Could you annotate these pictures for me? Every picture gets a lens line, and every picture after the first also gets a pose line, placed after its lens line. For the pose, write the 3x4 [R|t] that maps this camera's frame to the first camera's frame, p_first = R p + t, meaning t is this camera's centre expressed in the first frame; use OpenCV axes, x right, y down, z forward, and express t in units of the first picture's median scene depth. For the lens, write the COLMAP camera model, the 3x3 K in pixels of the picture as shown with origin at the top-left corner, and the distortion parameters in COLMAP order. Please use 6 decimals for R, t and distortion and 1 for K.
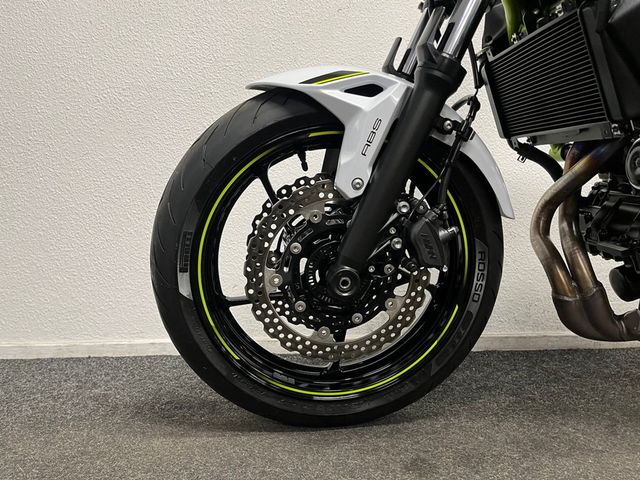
lens RADIAL K [[485.4, 0, 322.5], [0, 485.4, 242.4], [0, 0, 1]] dist [0.079491, -0.105238]
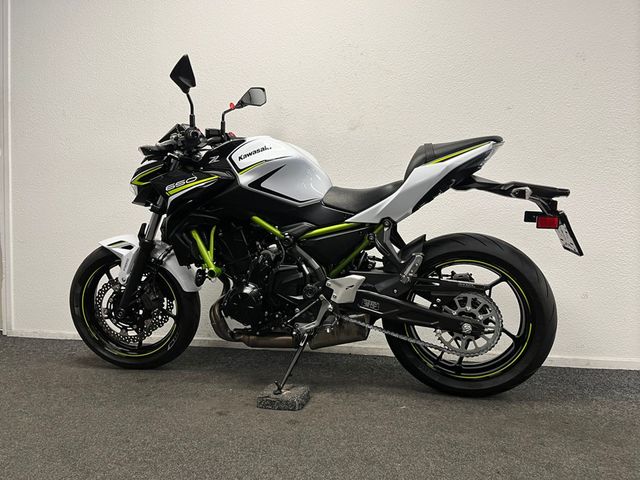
lens RADIAL K [[485.4, 0, 322.5], [0, 485.4, 242.4], [0, 0, 1]] dist [0.079491, -0.105238]
pose [[0.966878, 0.013250, -0.254893, 1.723174], [-0.021570, 0.999321, -0.029872, -0.247097], [0.254324, 0.034381, 0.966508, -1.345921]]
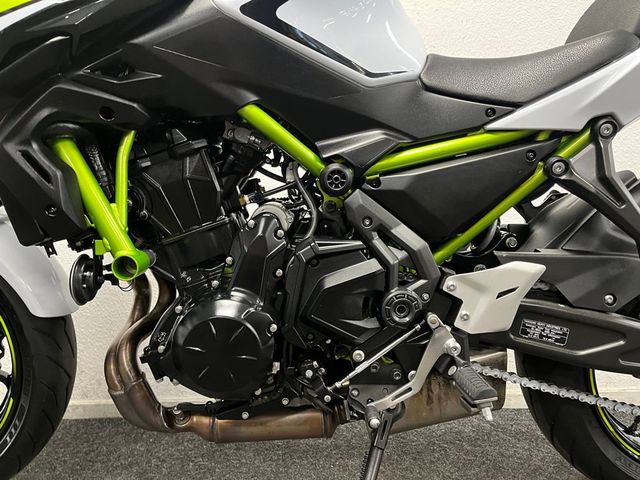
lens RADIAL K [[485.4, 0, 322.5], [0, 485.4, 242.4], [0, 0, 1]] dist [0.079491, -0.105238]
pose [[0.999863, 0.005047, 0.015752, 0.933941], [-0.004669, 0.999702, -0.023948, -0.179120], [-0.015868, 0.023871, 0.999589, -0.043527]]
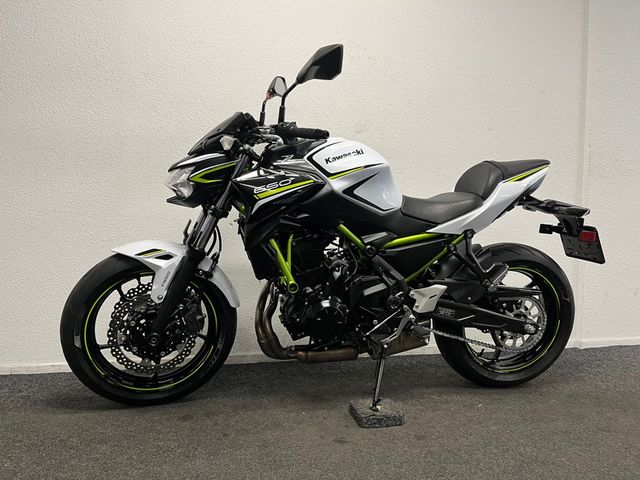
lens RADIAL K [[485.4, 0, 322.5], [0, 485.4, 242.4], [0, 0, 1]] dist [0.079491, -0.105238]
pose [[0.978890, 0.021064, 0.203299, 0.309928], [-0.019417, 0.999761, -0.010092, -0.331054], [-0.203463, 0.005932, 0.979065, -1.285535]]
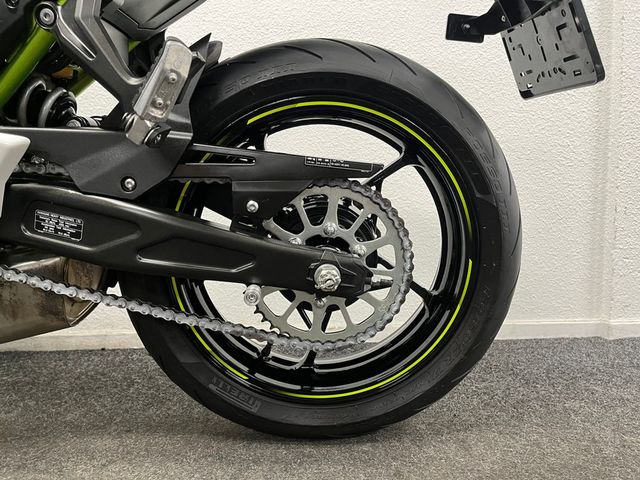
lens RADIAL K [[485.4, 0, 322.5], [0, 485.4, 242.4], [0, 0, 1]] dist [0.079491, -0.105238]
pose [[0.999188, 0.003703, 0.040128, 1.753185], [-0.004865, 0.999570, 0.028918, -0.030550], [-0.040003, -0.029090, 0.998776, 0.101556]]
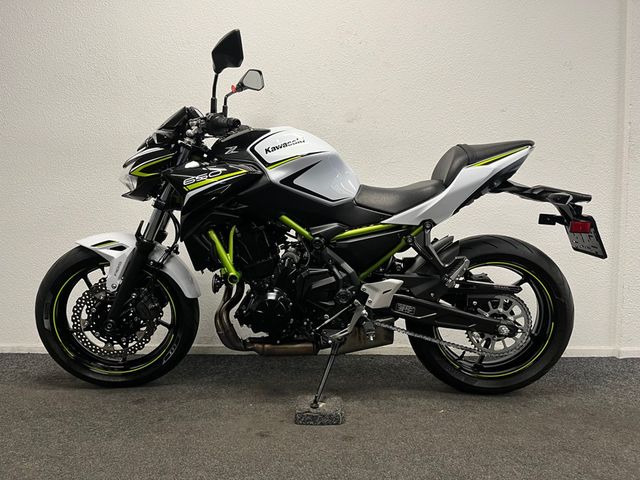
lens RADIAL K [[485.4, 0, 322.5], [0, 485.4, 242.4], [0, 0, 1]] dist [0.079491, -0.105238]
pose [[0.999577, 0.020706, -0.020400, 1.037778], [-0.020747, 0.999783, -0.001803, -0.317047], [0.020358, 0.002226, 0.999790, -1.298372]]
